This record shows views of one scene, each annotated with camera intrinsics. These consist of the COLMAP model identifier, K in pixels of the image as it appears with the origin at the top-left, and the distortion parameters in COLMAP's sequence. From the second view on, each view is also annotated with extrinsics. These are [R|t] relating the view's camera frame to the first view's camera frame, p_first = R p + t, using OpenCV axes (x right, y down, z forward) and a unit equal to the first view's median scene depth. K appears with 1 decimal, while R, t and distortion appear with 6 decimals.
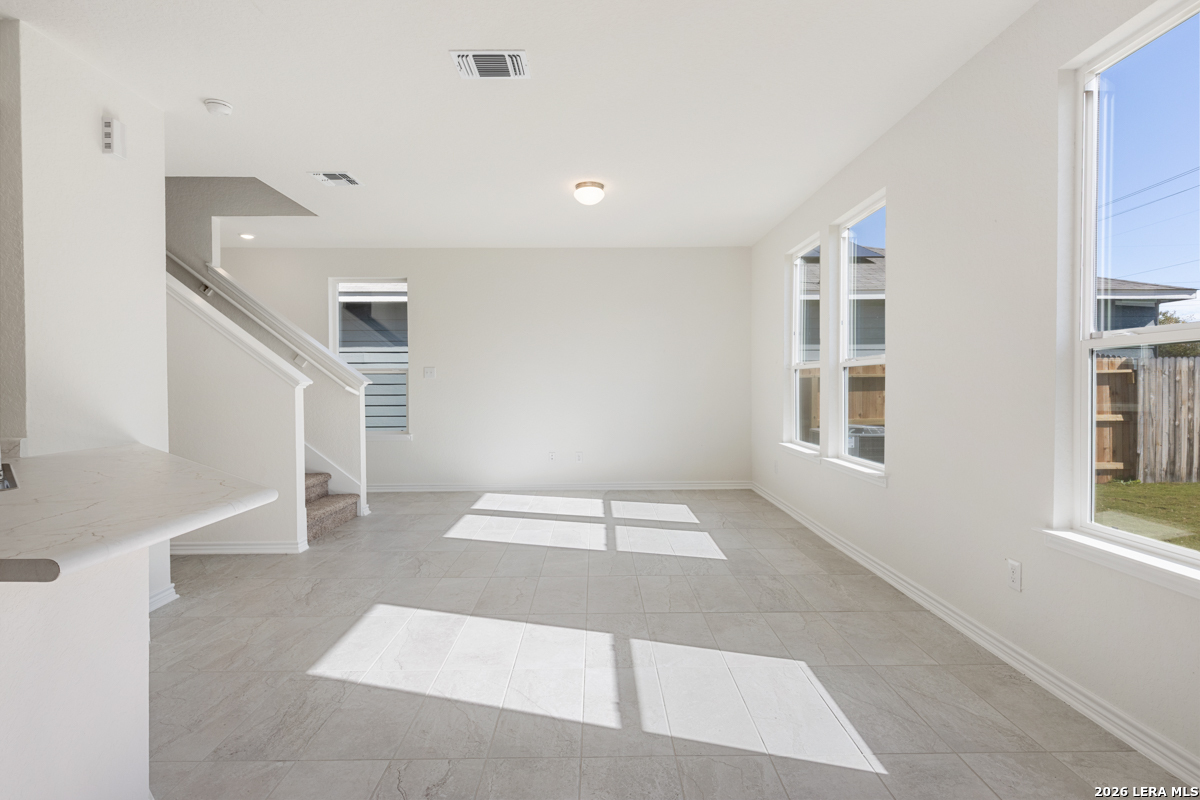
lens RADIAL K [[595.9, 0, 600.5], [0, 595.9, 391.9], [0, 0, 1]] dist [0.000602, -0.001395]
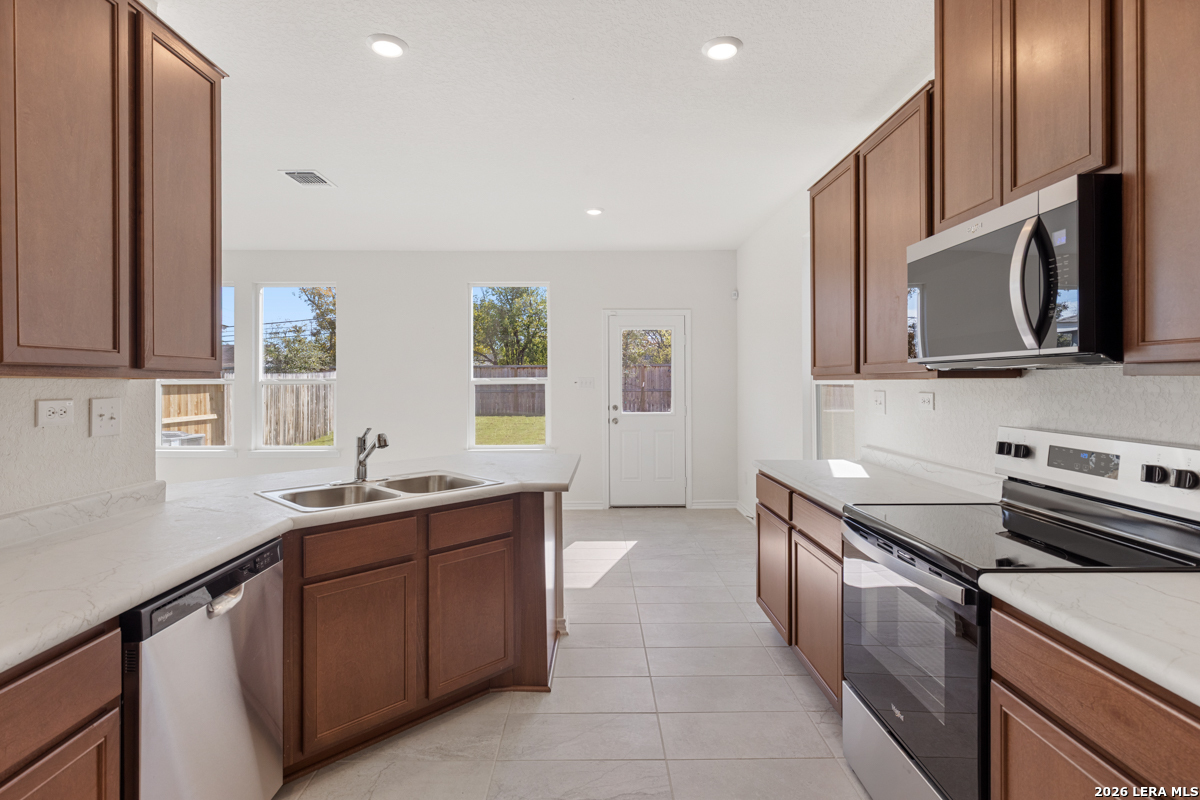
lens RADIAL K [[595.9, 0, 600.0], [0, 595.9, 390.8], [0, 0, 1]] dist [0.000602, -0.001395]
pose [[-0.001228, -0.006165, 0.999980, -0.520533], [0.011298, 0.999917, 0.006179, -0.014290], [-0.999935, 0.011306, -0.001159, 0.104876]]
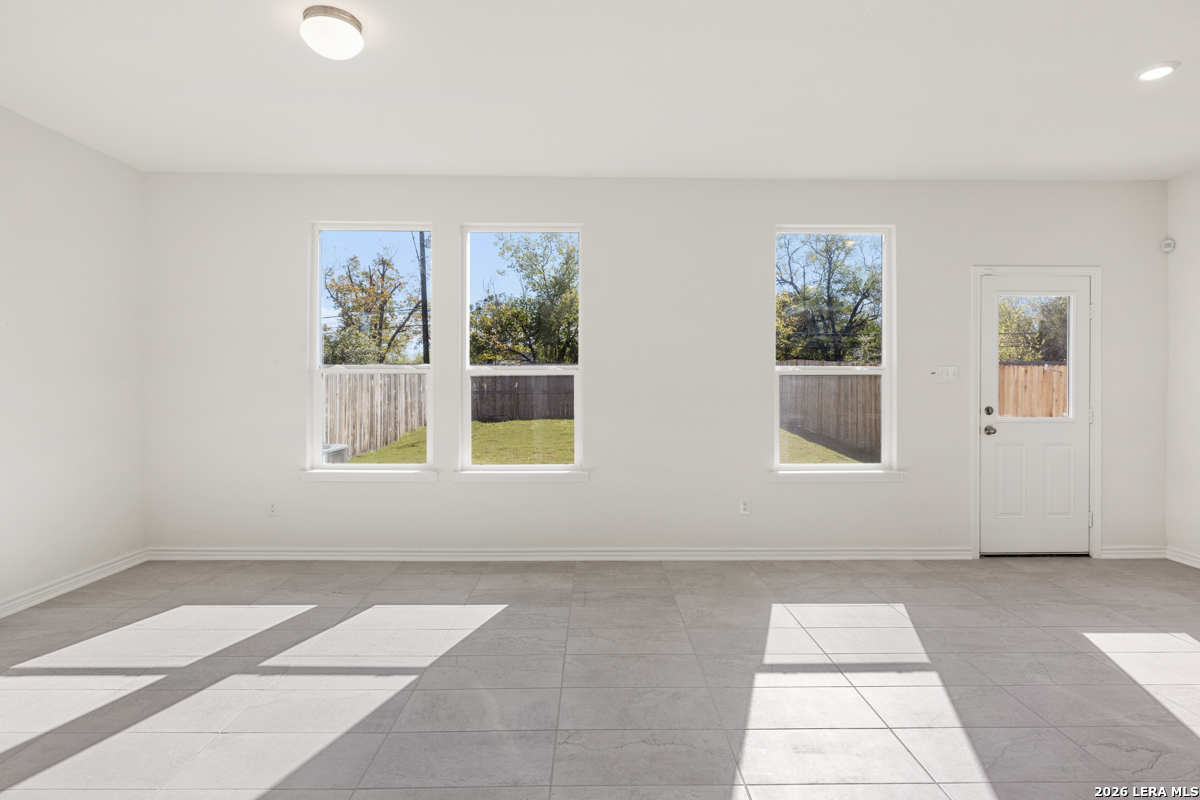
lens RADIAL K [[595.9, 0, 599.7], [0, 595.9, 391.1], [0, 0, 1]] dist [0.000602, -0.001395]
pose [[0.002657, -0.003396, 0.999991, -0.292614], [0.008954, 0.999954, 0.003372, -0.009611], [-0.999956, 0.008945, 0.002687, 0.407868]]
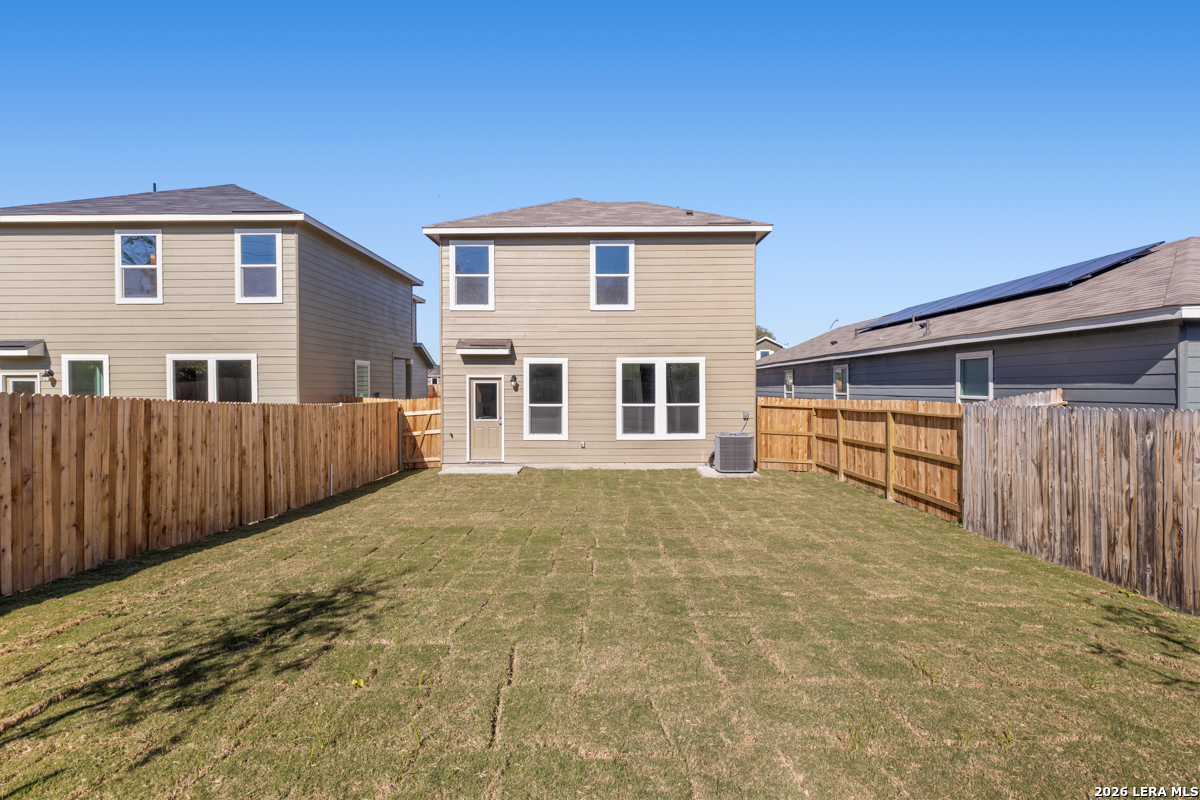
lens RADIAL K [[595.9, 0, 606.0], [0, 595.9, 392.1], [0, 0, 1]] dist [0.000602, -0.001395]
pose [[-0.020397, 0.013334, -0.999703, 1.929490], [-0.006546, 0.999888, 0.013470, -0.087555], [0.999771, 0.006819, -0.020308, 0.412349]]
